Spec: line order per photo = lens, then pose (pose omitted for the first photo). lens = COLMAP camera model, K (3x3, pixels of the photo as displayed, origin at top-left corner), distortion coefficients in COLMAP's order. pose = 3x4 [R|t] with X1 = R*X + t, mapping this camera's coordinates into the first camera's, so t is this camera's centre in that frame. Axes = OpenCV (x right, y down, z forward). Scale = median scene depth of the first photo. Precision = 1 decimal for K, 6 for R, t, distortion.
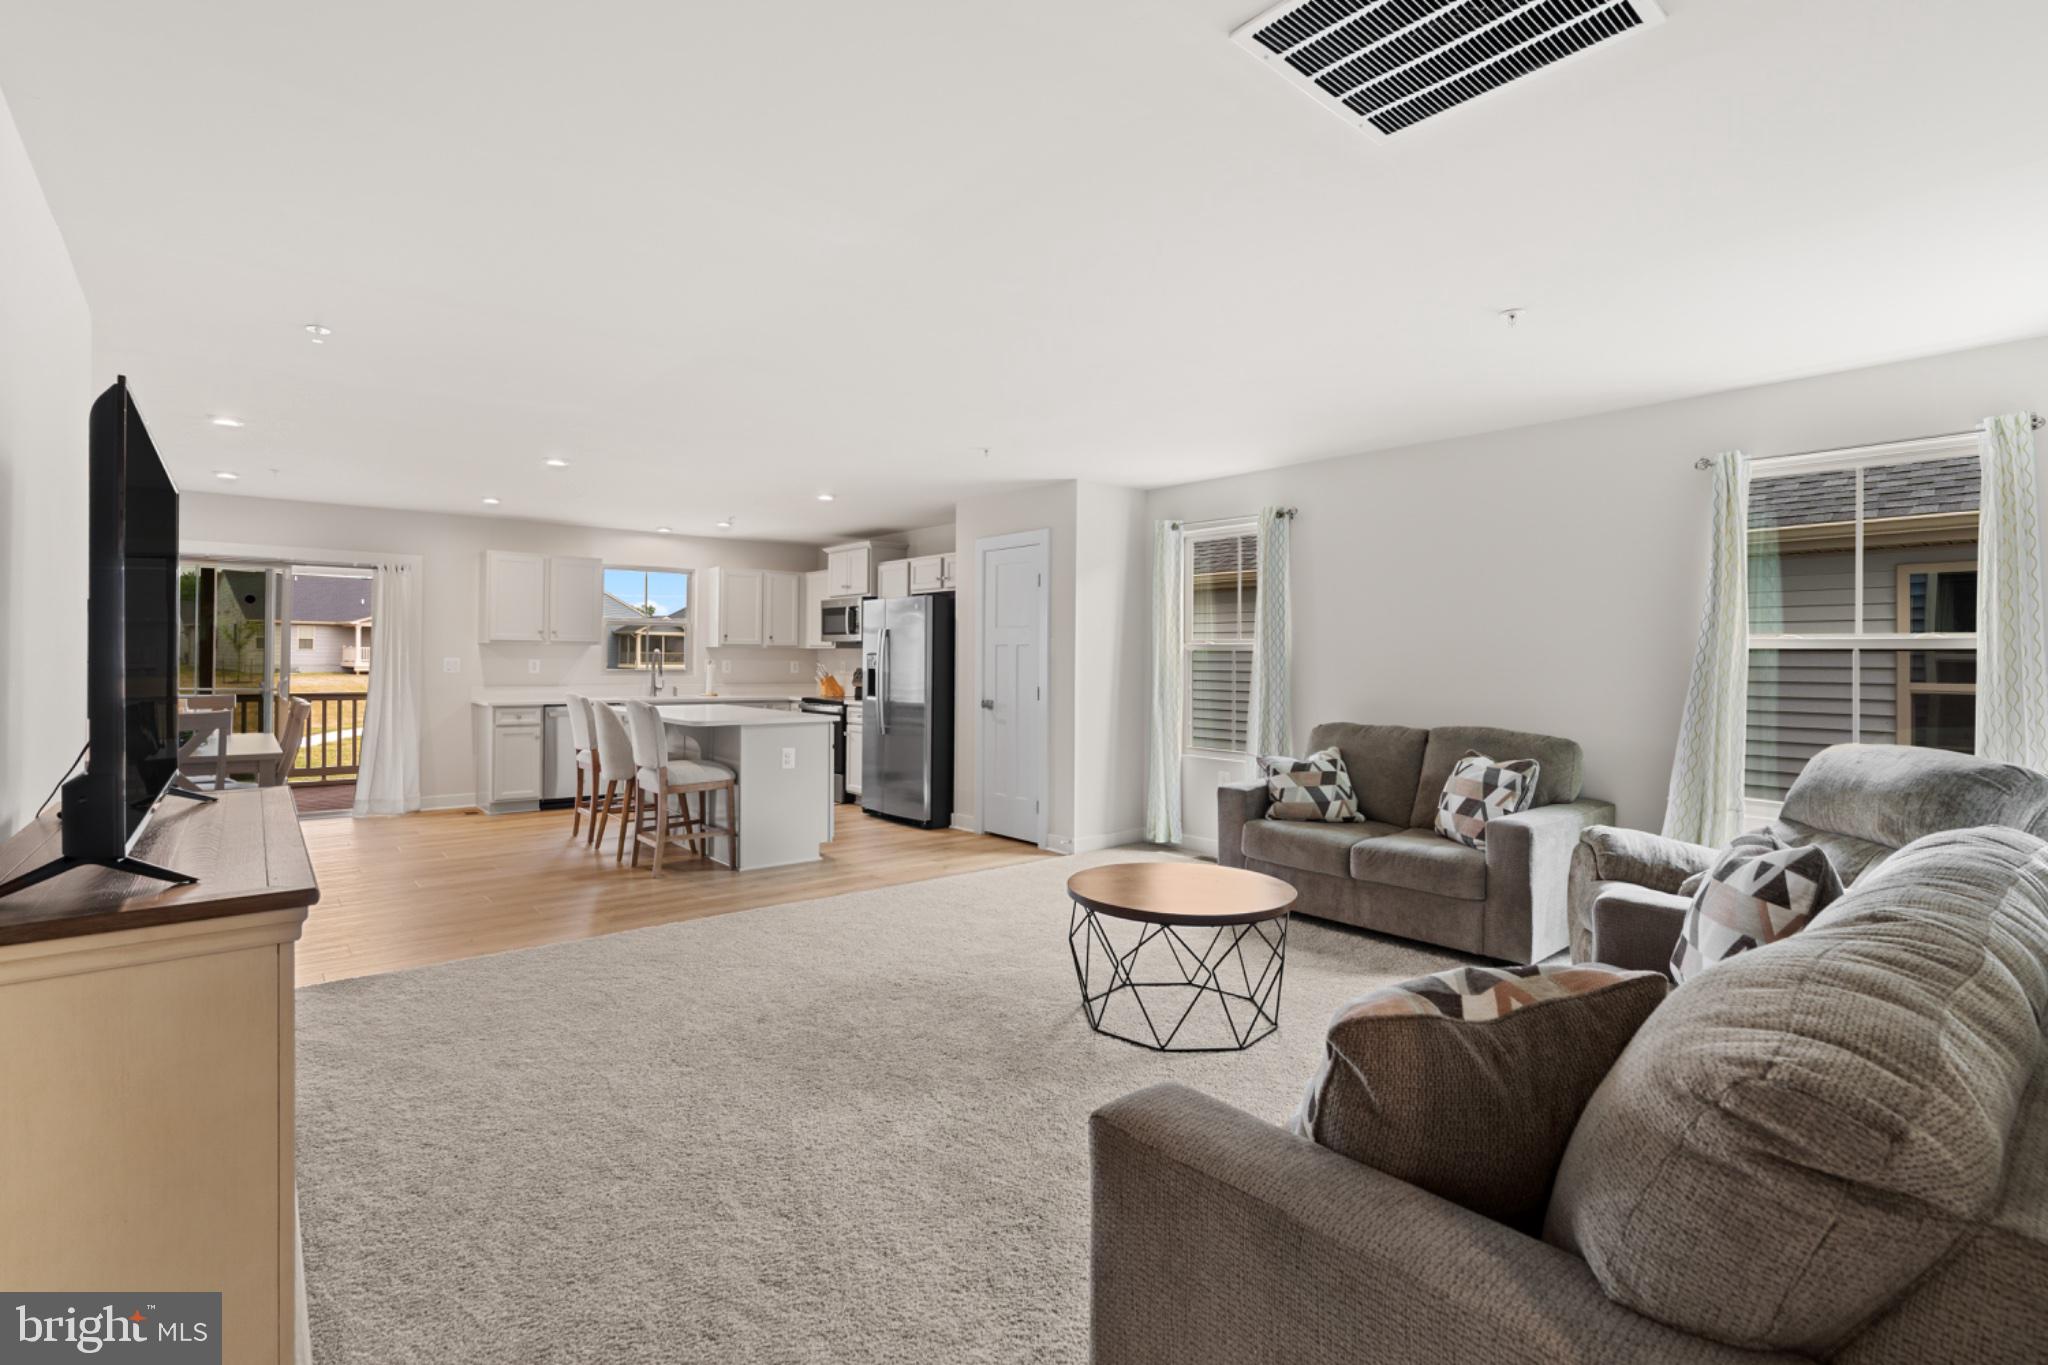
lens RADIAL K [[931.6, 0, 991.3], [0, 931.6, 658.4], [0, 0, 1]] dist [0.000966, 0.000710]
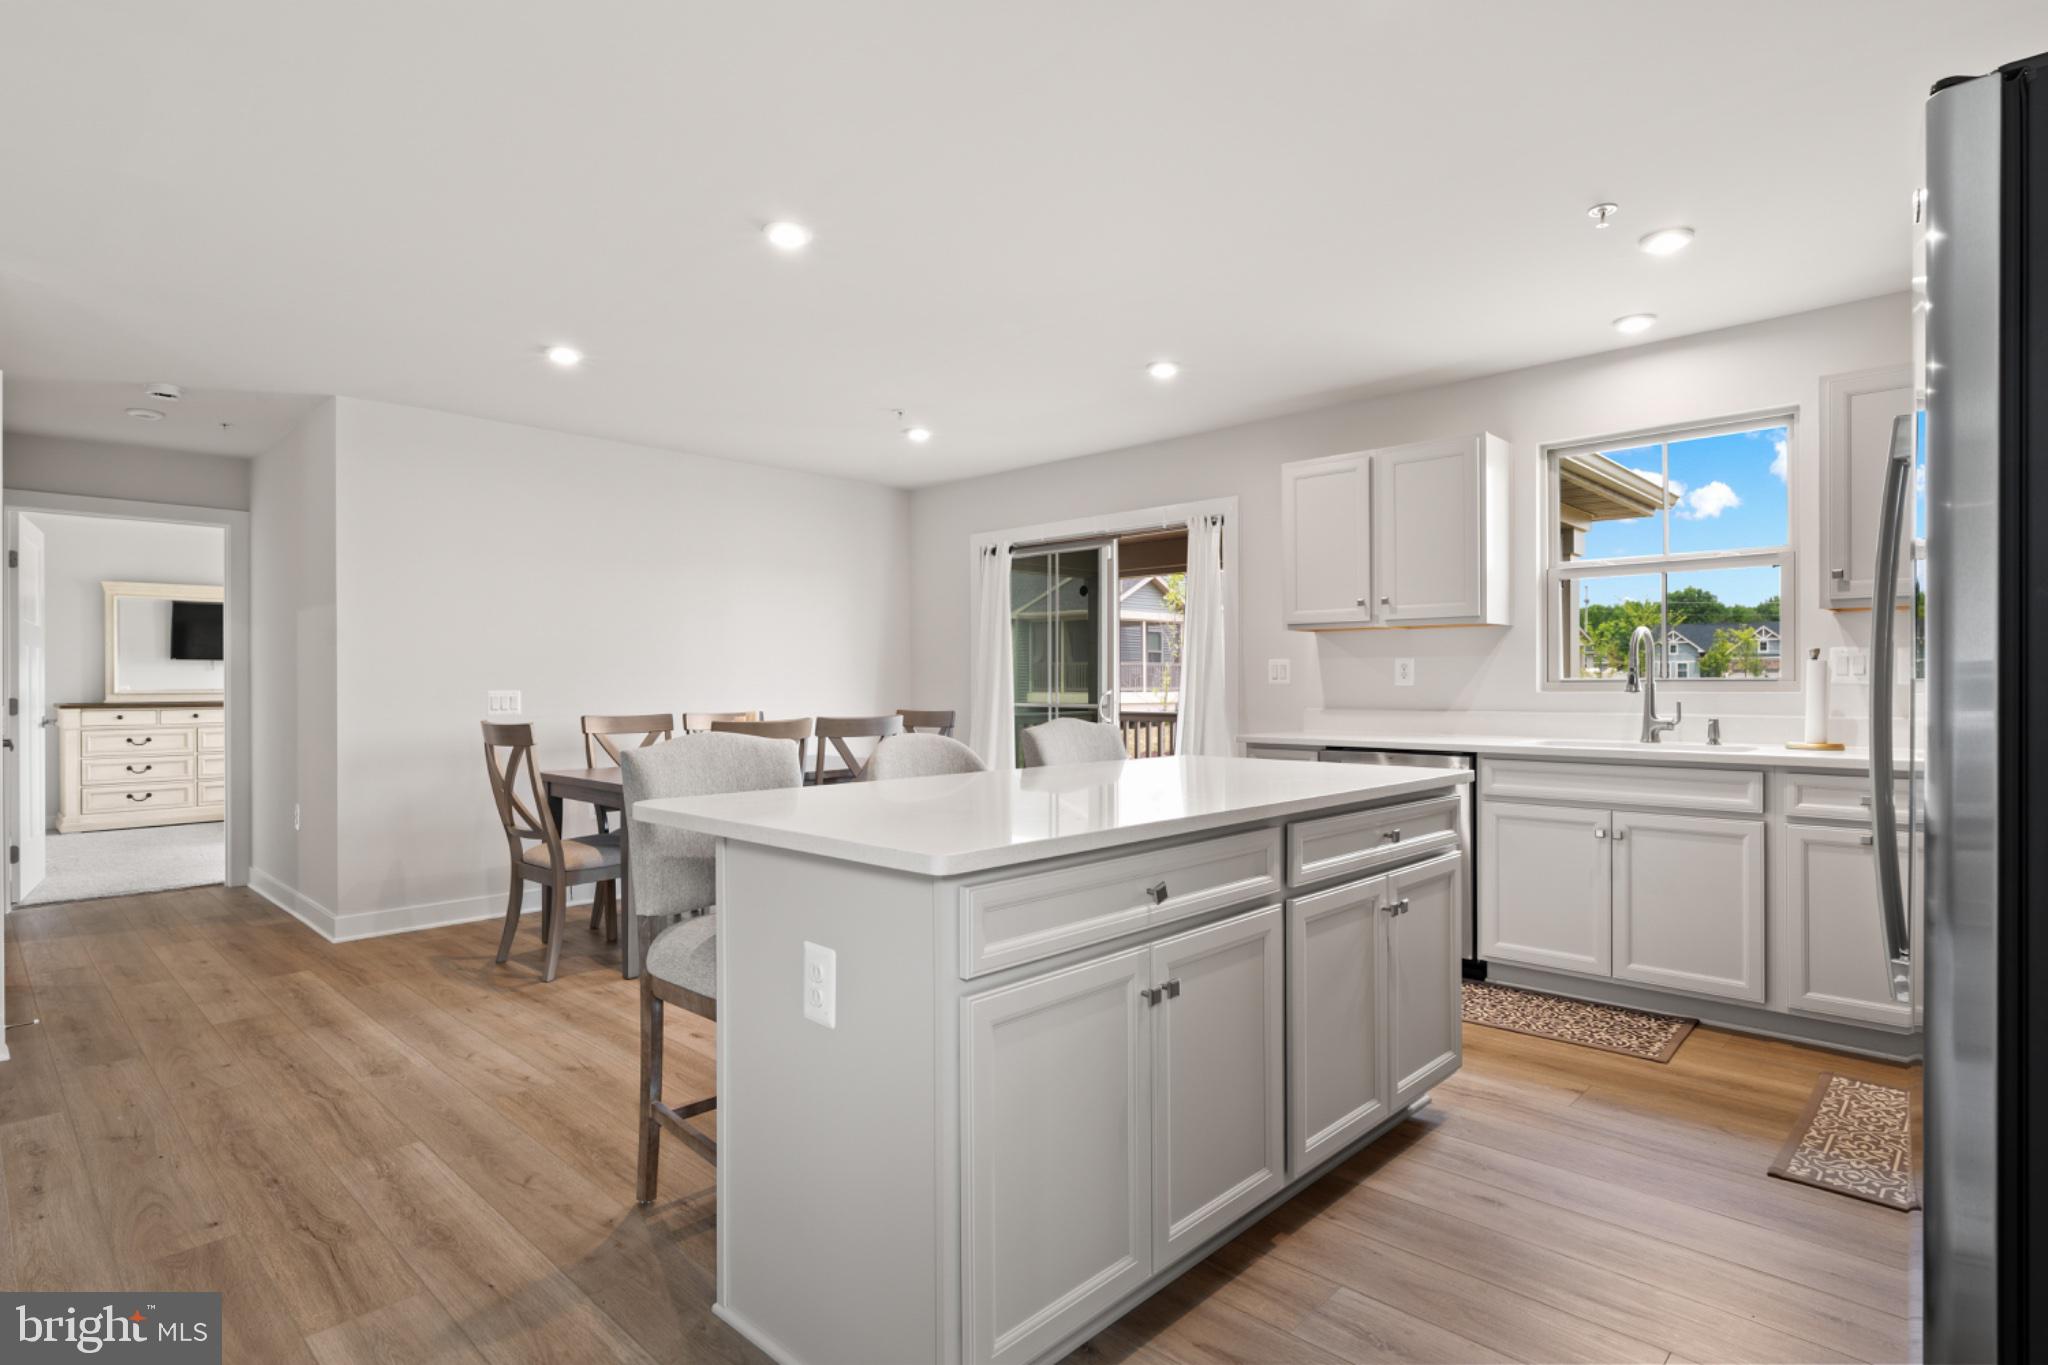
lens RADIAL K [[1044.3, 0, 1017.9], [0, 1044.3, 679.5], [0, 0, 1]] dist [-0.005310, 0.000223]
pose [[0.117198, -0.010976, -0.993048, 0.062939], [0.006438, 0.999926, -0.010292, 0.018226], [0.993088, -0.005187, 0.117260, 0.747010]]
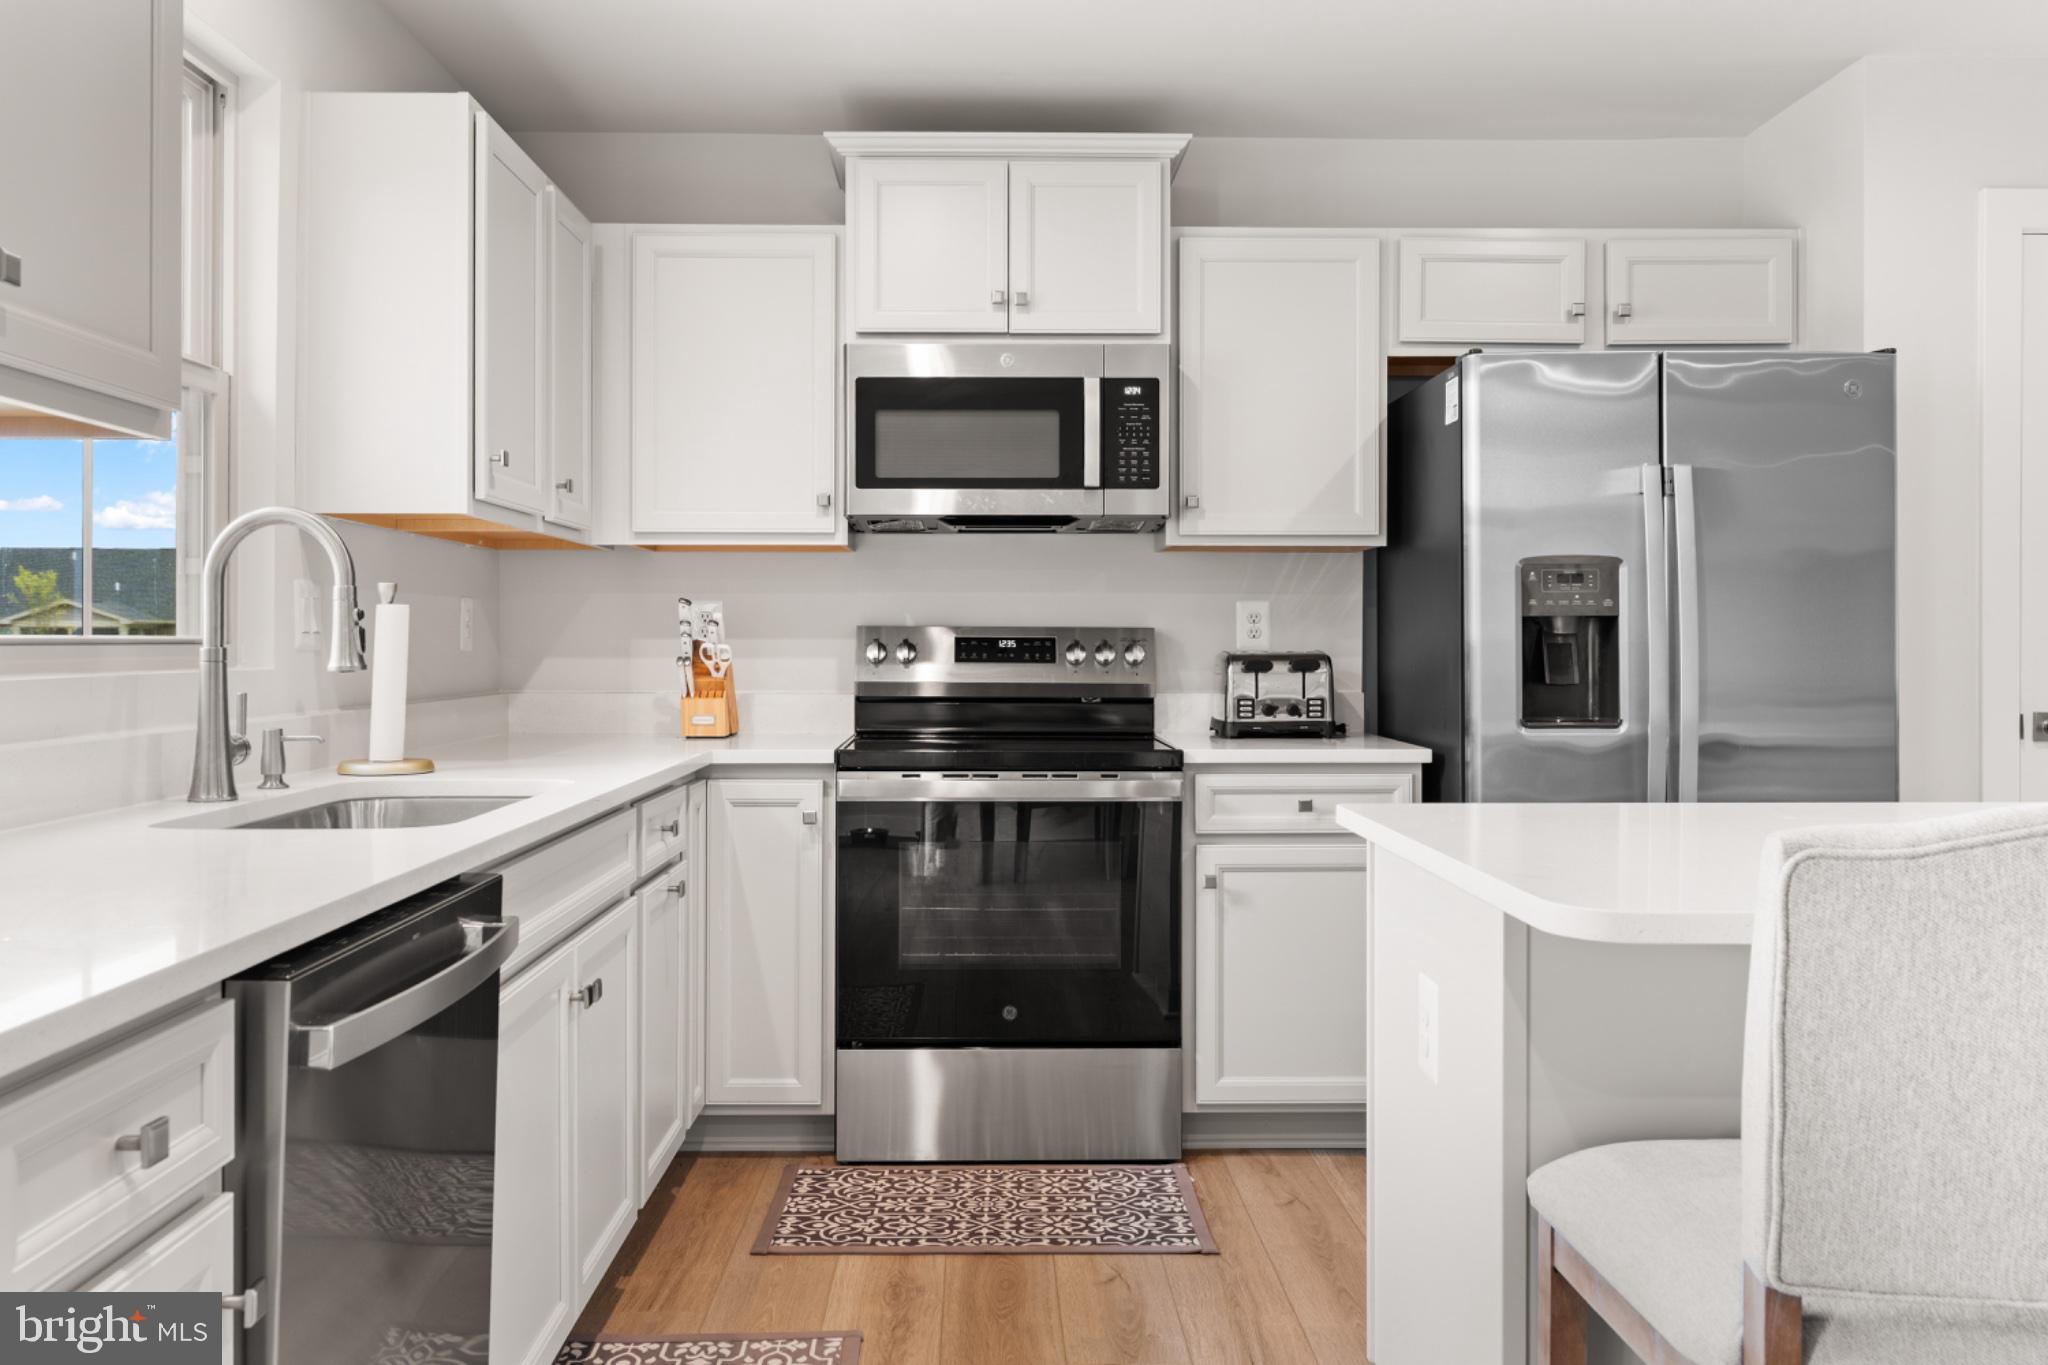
lens RADIAL K [[1548.2, 0, 1039.2], [0, 1548.2, 653.4], [0, 0, 1]] dist [-0.001558, -0.004795]
pose [[0.622767, -0.008624, 0.782360, -0.527203], [0.002282, 0.999955, 0.009206, 0.016198], [-0.782404, -0.003948, 0.622758, 0.805763]]
